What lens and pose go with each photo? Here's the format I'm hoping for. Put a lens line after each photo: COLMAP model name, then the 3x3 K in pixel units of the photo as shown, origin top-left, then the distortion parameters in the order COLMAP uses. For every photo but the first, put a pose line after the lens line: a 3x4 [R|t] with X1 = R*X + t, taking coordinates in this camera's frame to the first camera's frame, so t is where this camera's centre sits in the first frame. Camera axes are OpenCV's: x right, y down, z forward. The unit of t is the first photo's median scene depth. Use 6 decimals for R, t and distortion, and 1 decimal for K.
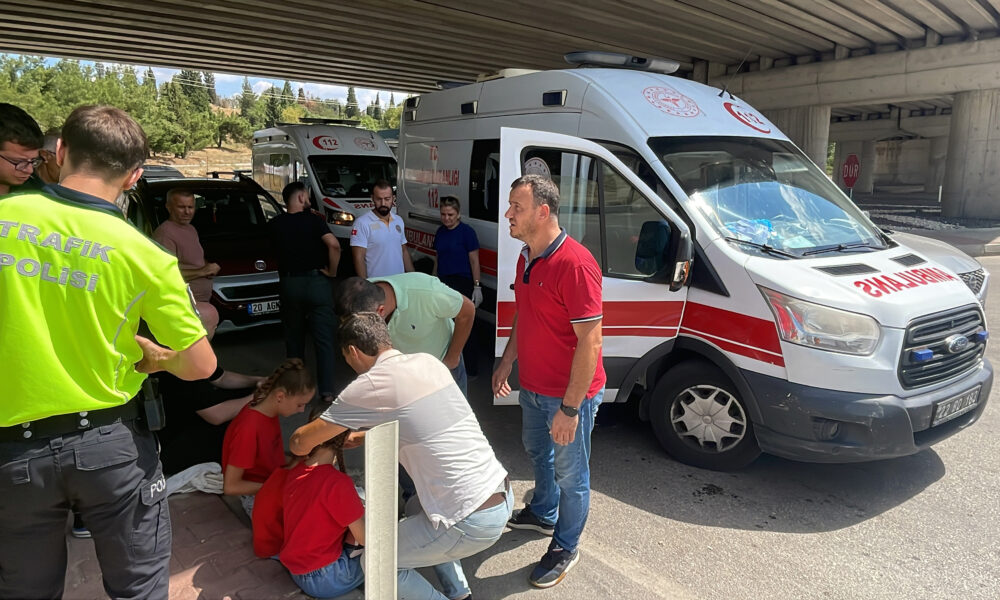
lens RADIAL K [[609.7, 0, 491.4], [0, 609.7, 295.2], [0, 0, 1]] dist [0.040045, -0.047241]
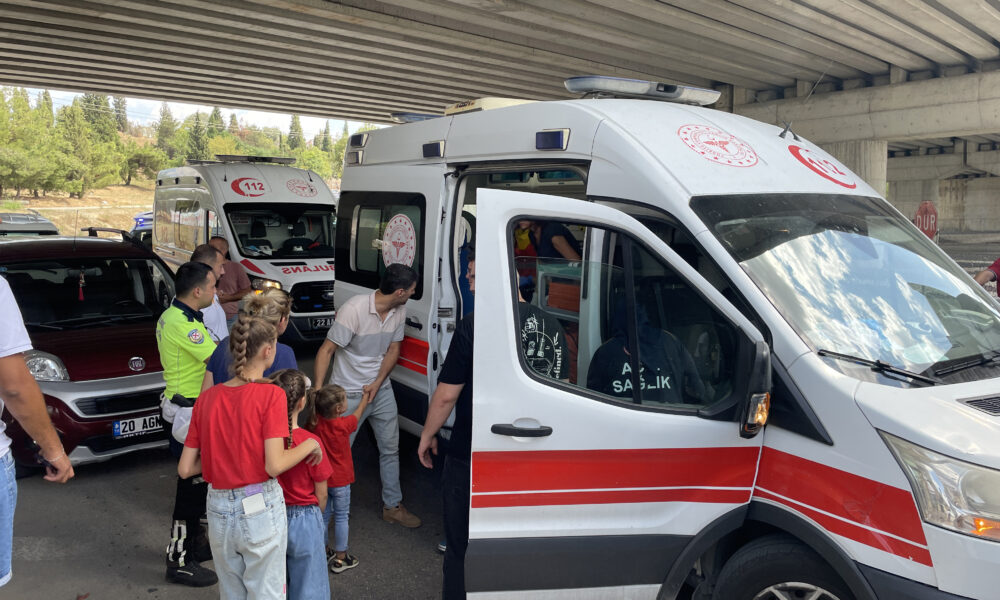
lens RADIAL K [[761.8, 0, 484.2], [0, 761.8, 283.0], [0, 0, 1]] dist [0.068632, -0.082558]
pose [[0.999736, -0.000934, 0.022967, 0.001394], [0.003456, 0.993922, -0.110028, -0.025763], [-0.022725, 0.110079, 0.993663, 0.060413]]
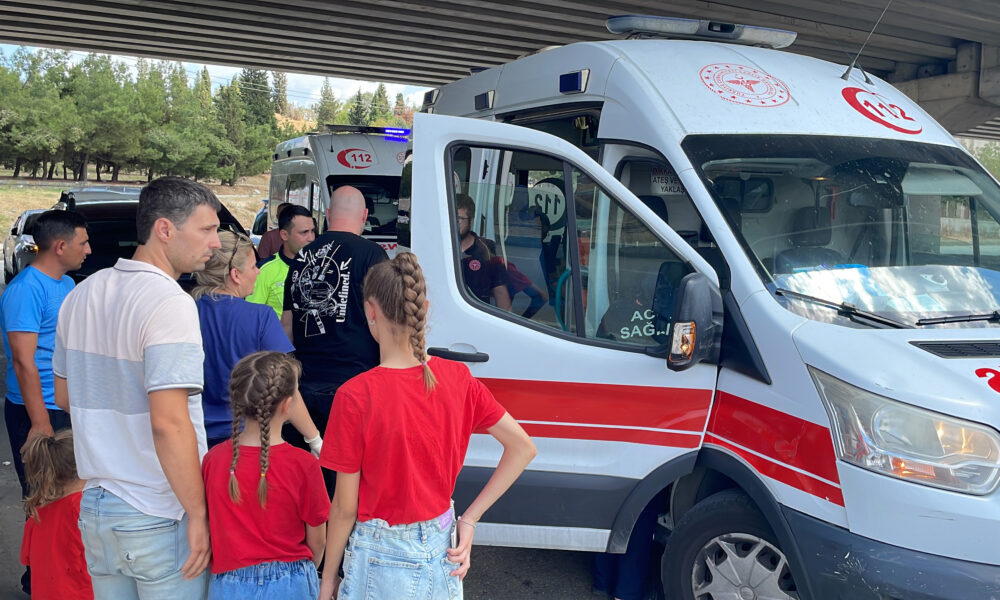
lens RADIAL K [[916.8, 0, 505.2], [0, 916.8, 274.9], [0, 0, 1]] dist [0.104683, -0.132090]
pose [[0.984771, 0.032084, -0.170872, 0.091775], [-0.054130, 0.990557, -0.125966, 0.008038], [0.165216, 0.133297, 0.977208, 0.013533]]
